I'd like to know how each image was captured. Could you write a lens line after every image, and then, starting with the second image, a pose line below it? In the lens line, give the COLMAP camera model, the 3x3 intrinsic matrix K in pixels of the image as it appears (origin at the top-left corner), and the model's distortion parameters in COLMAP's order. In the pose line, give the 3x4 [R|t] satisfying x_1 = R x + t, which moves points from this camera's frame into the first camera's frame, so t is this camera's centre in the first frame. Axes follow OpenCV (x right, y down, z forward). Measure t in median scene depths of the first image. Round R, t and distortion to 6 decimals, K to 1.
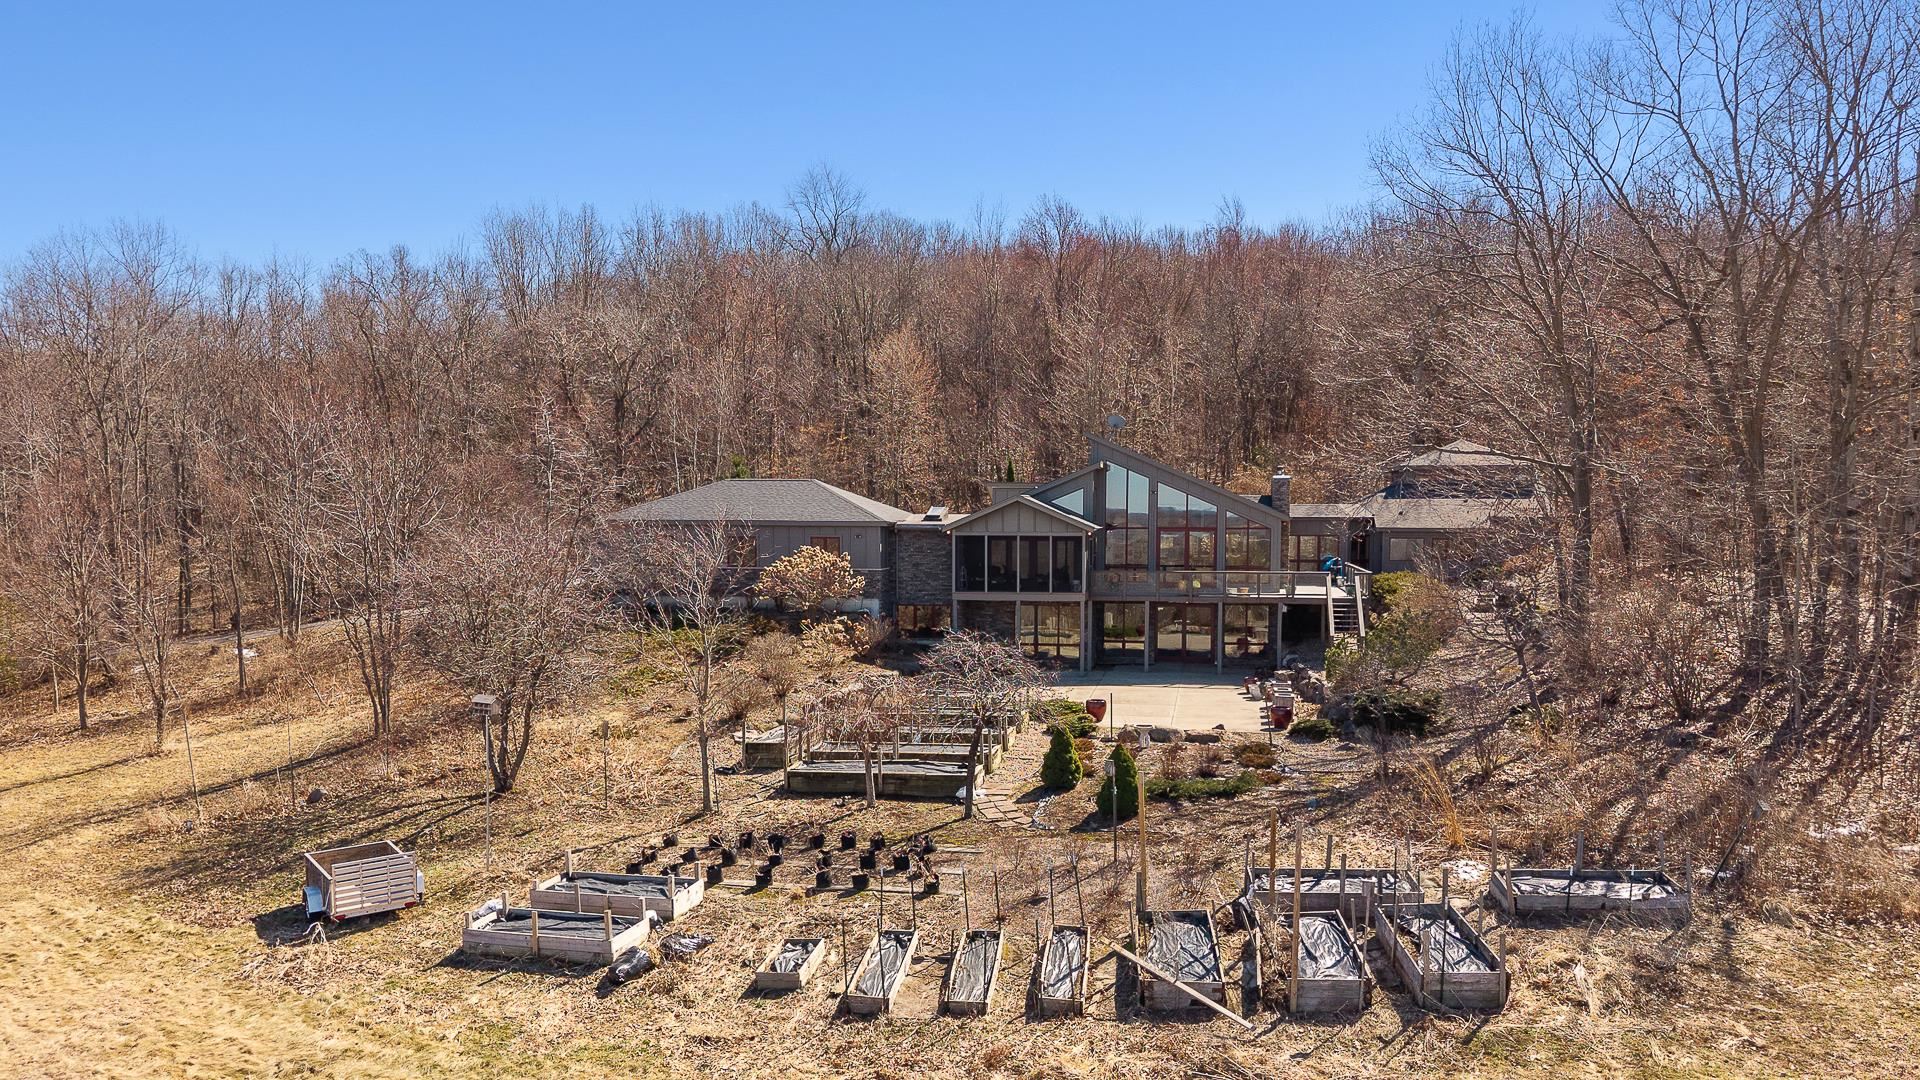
lens RADIAL K [[1443.4, 0, 994.2], [0, 1443.4, 594.1], [0, 0, 1]] dist [0.086586, -0.106346]
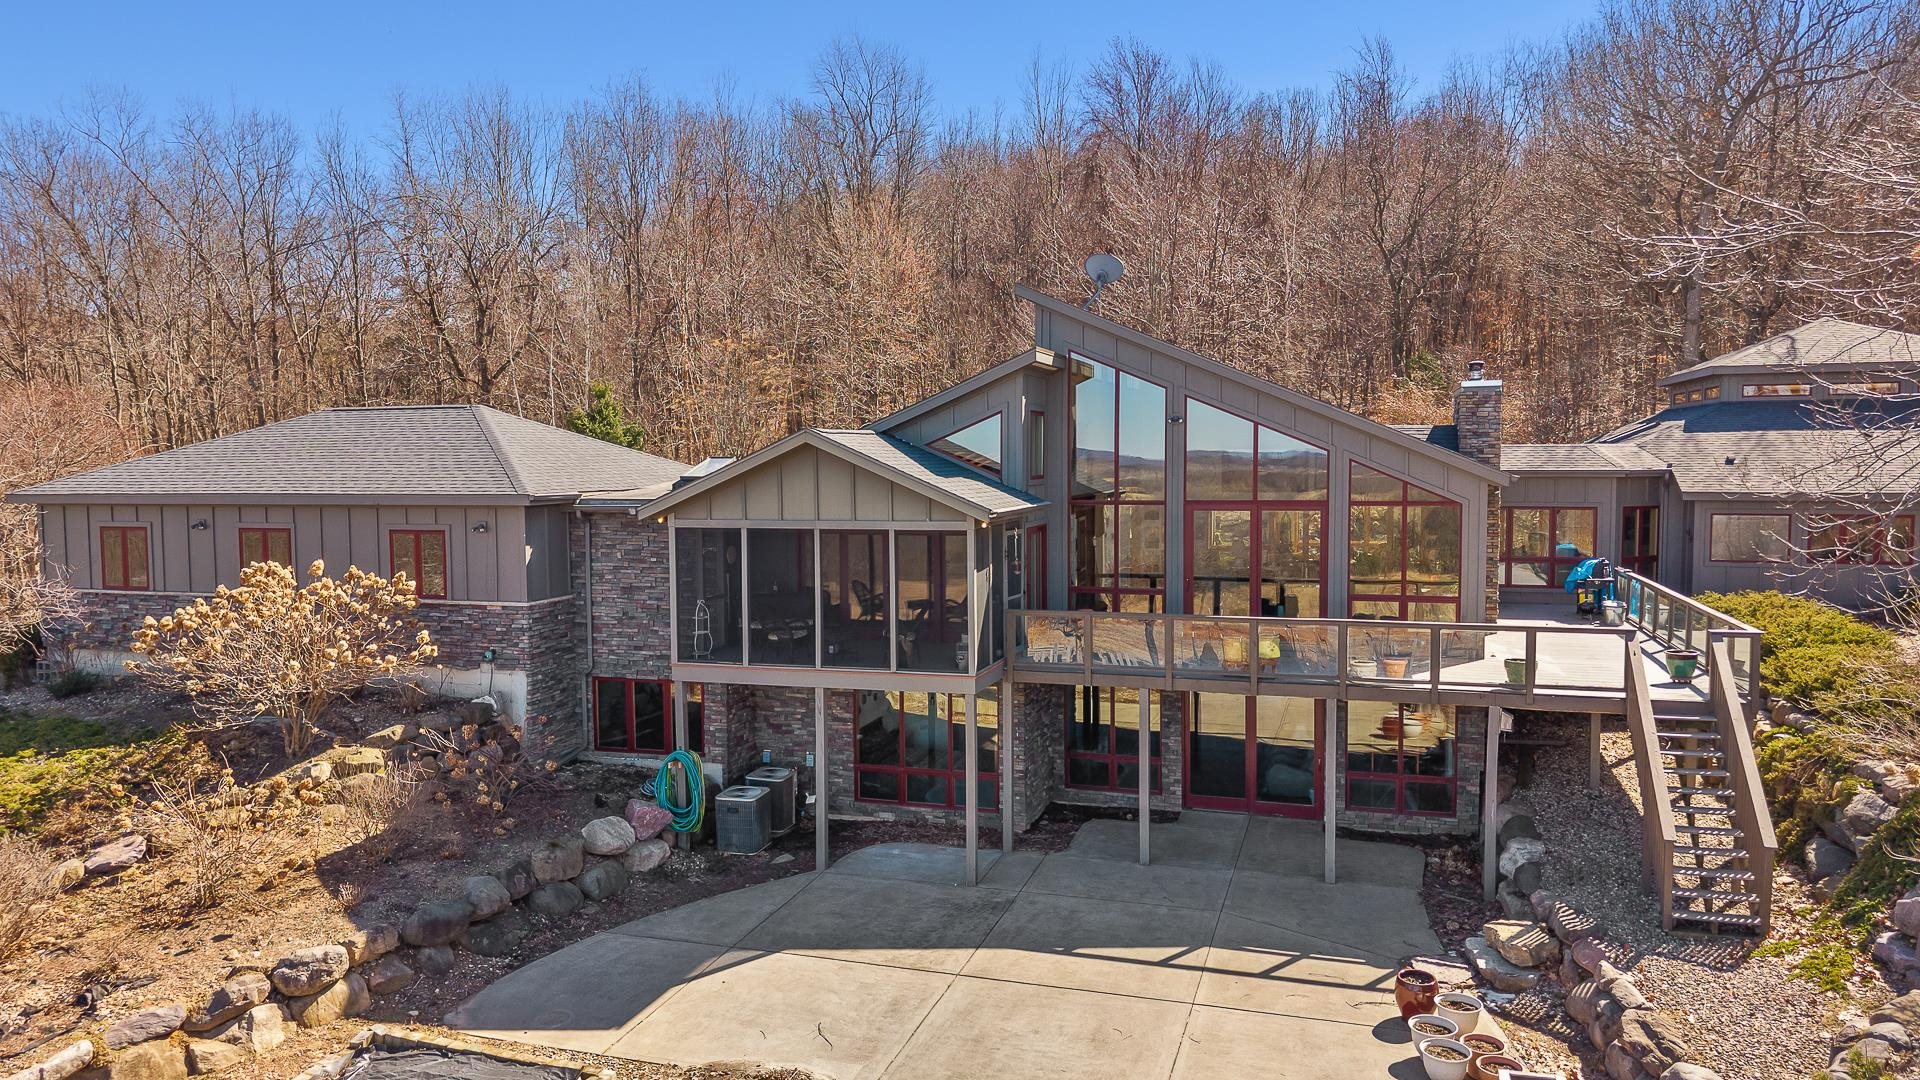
lens RADIAL K [[1313.3, 0, 960.0], [0, 1313.3, 540.0], [0, 0, 1]] dist [0.013609, -0.002072]
pose [[0.989112, -0.001568, -0.147157, 0.103343], [0.002407, 0.999982, 0.005518, -0.036698], [0.147146, -0.005812, 0.989098, 0.598189]]
